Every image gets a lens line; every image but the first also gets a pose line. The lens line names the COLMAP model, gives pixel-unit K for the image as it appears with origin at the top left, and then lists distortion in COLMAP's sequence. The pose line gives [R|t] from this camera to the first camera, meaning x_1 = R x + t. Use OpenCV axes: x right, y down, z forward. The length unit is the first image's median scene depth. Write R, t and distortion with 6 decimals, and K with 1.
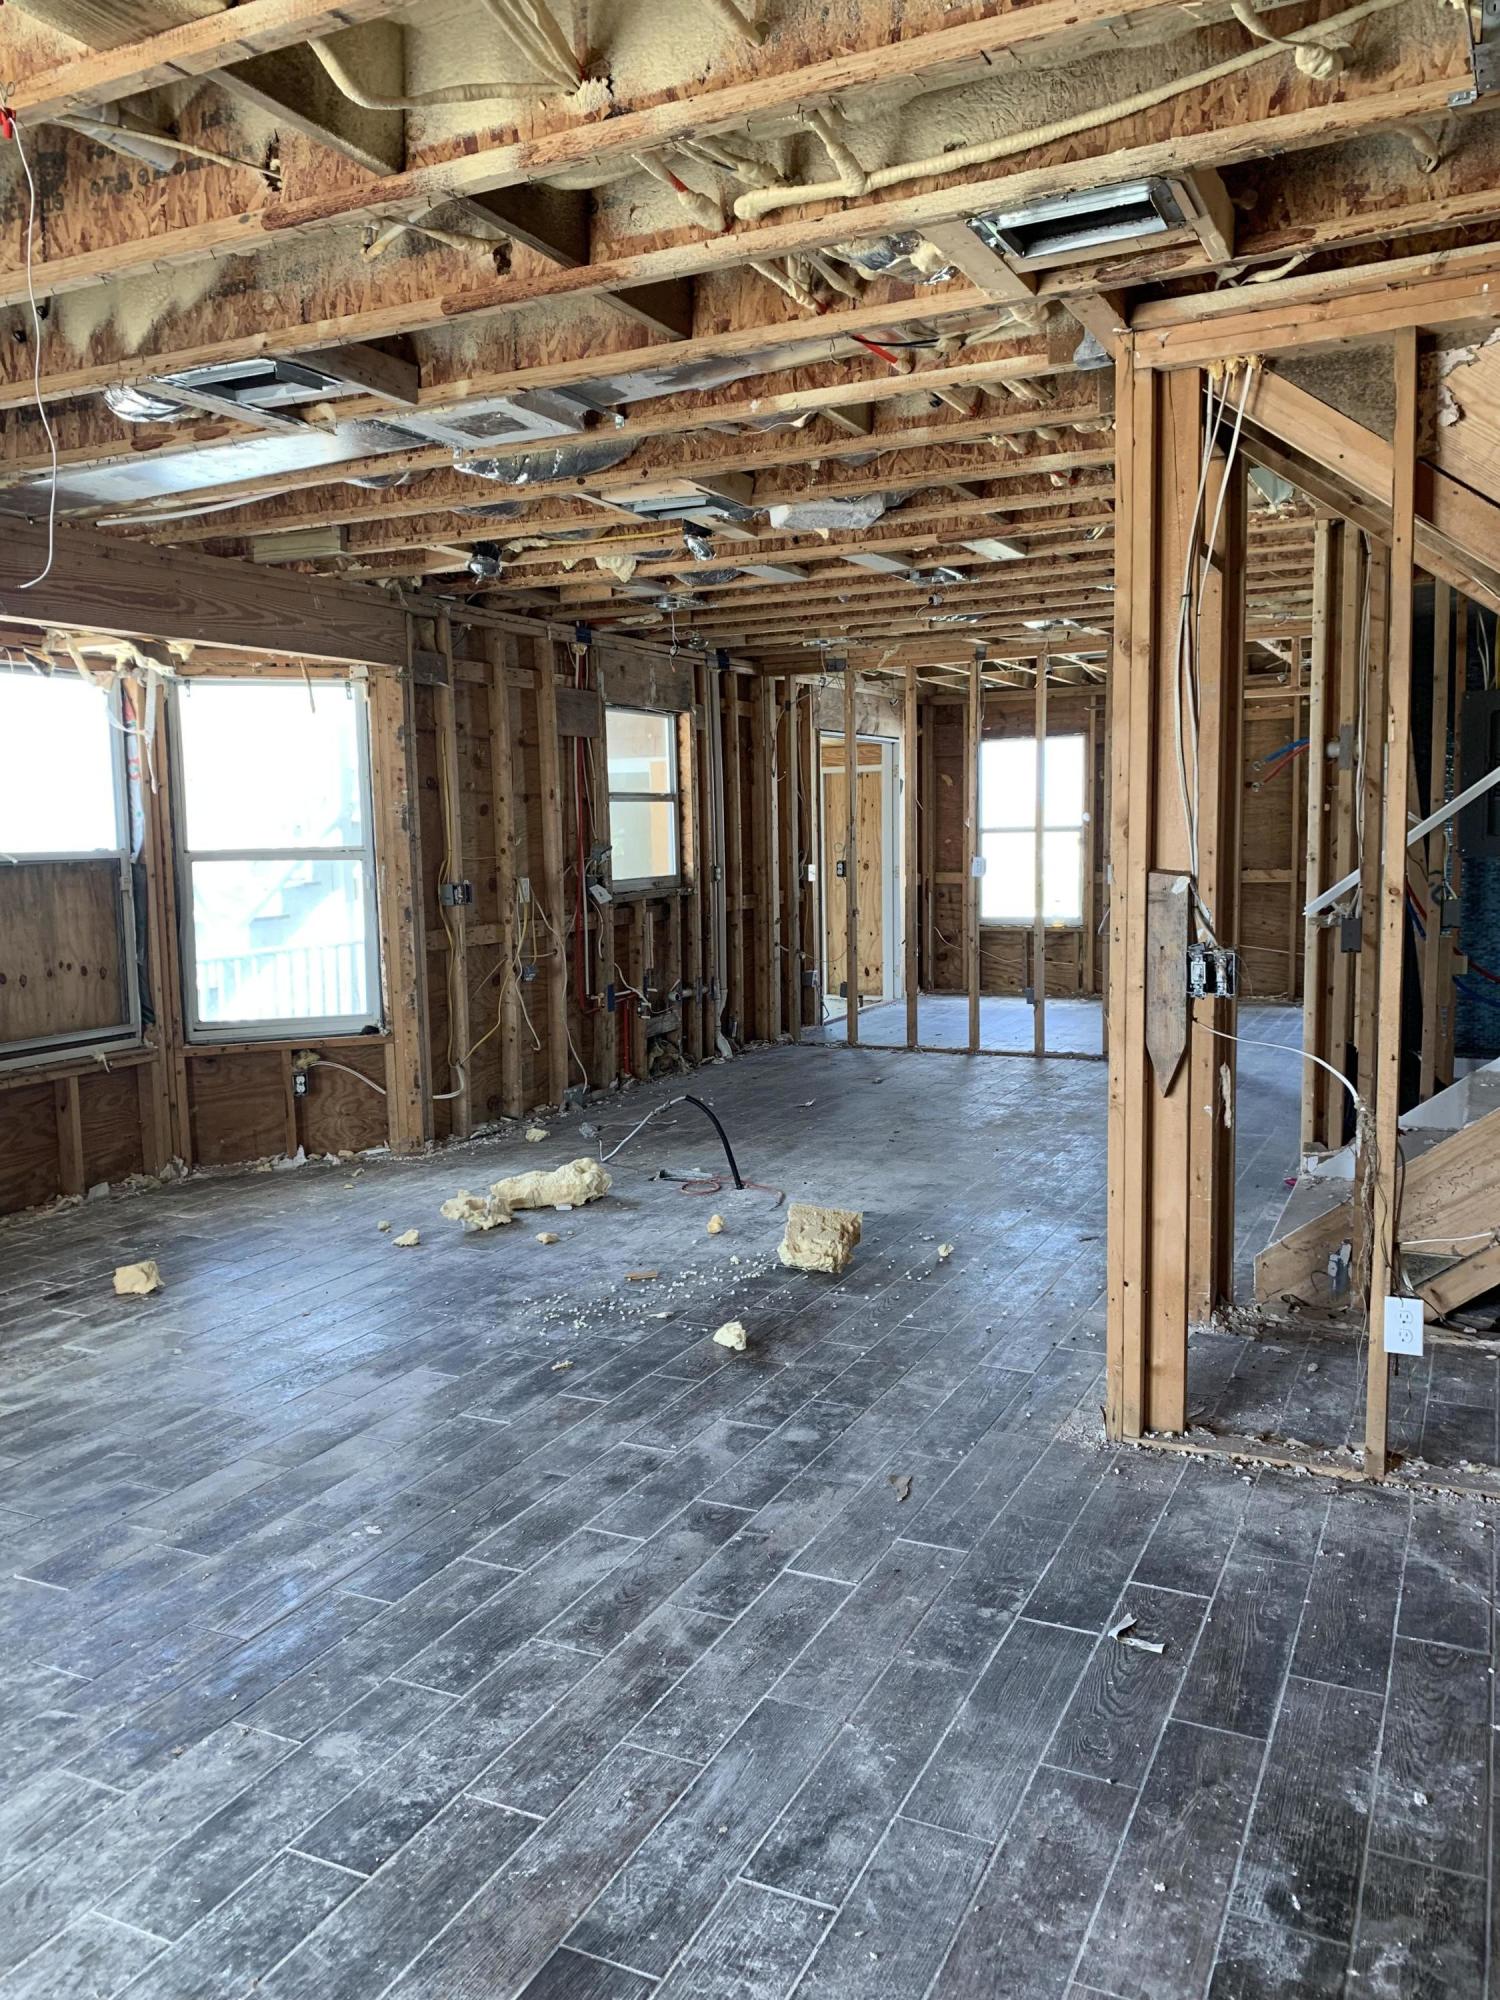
lens RADIAL K [[1537.6, 0, 750.0], [0, 1537.6, 1000.0], [0, 0, 1]] dist [0.016334, -0.005391]
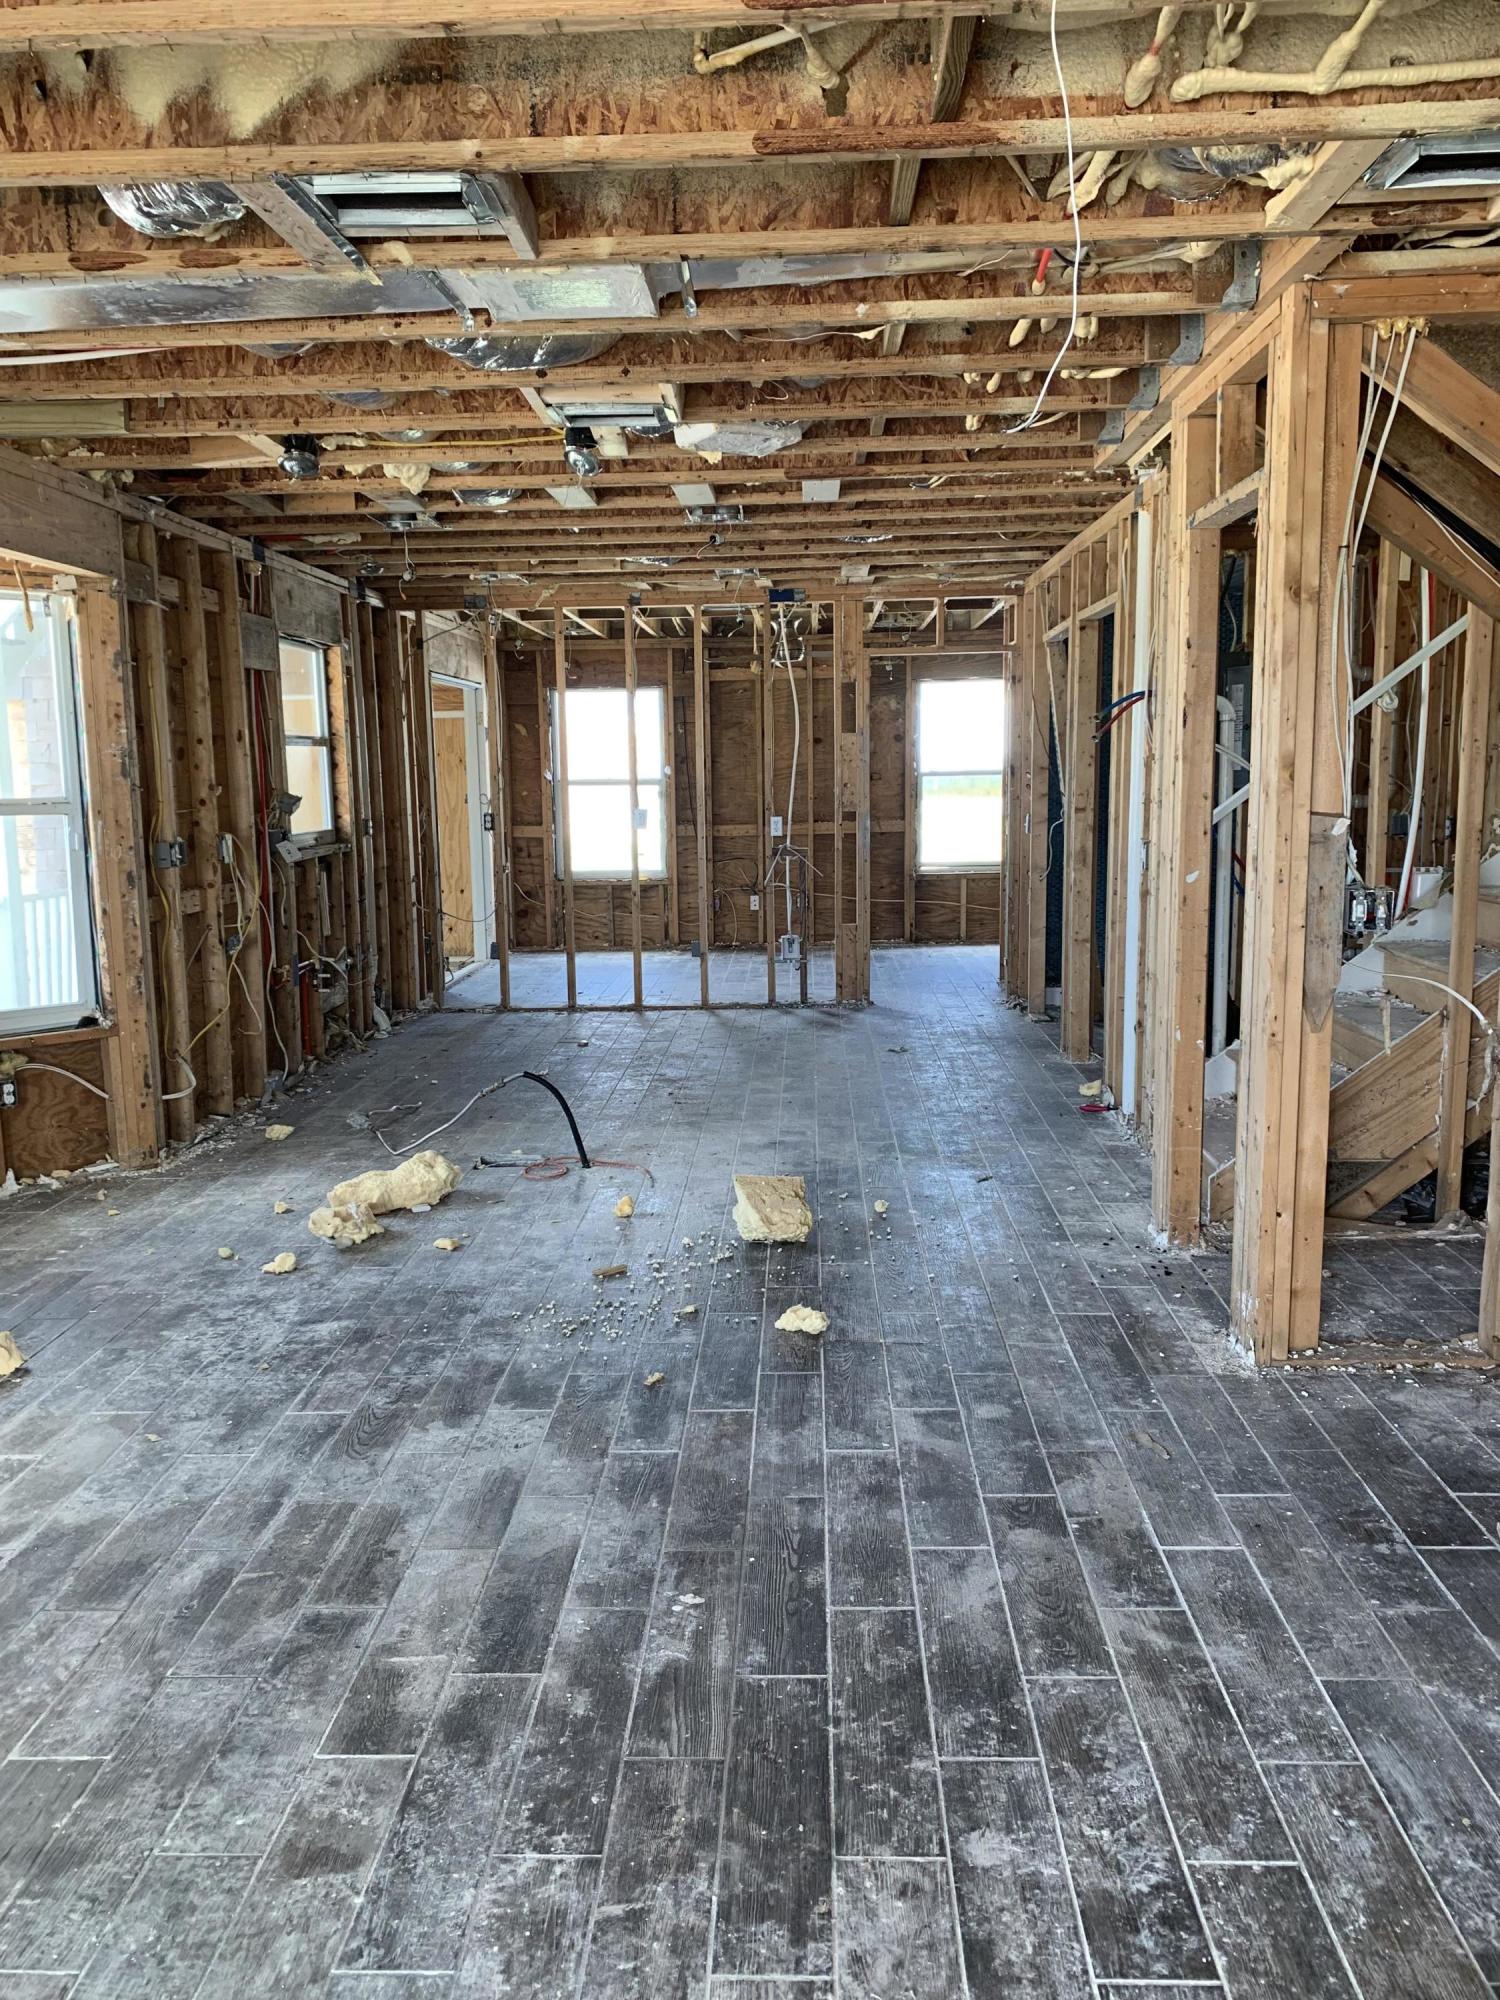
lens RADIAL K [[1537.6, 0, 750.0], [0, 1537.6, 1000.0], [0, 0, 1]] dist [0.016334, -0.005391]
pose [[0.914794, -0.056332, 0.399974, -0.431119], [0.044692, 0.998263, 0.038378, -0.013618], [-0.401441, -0.017232, 0.915723, 0.173375]]
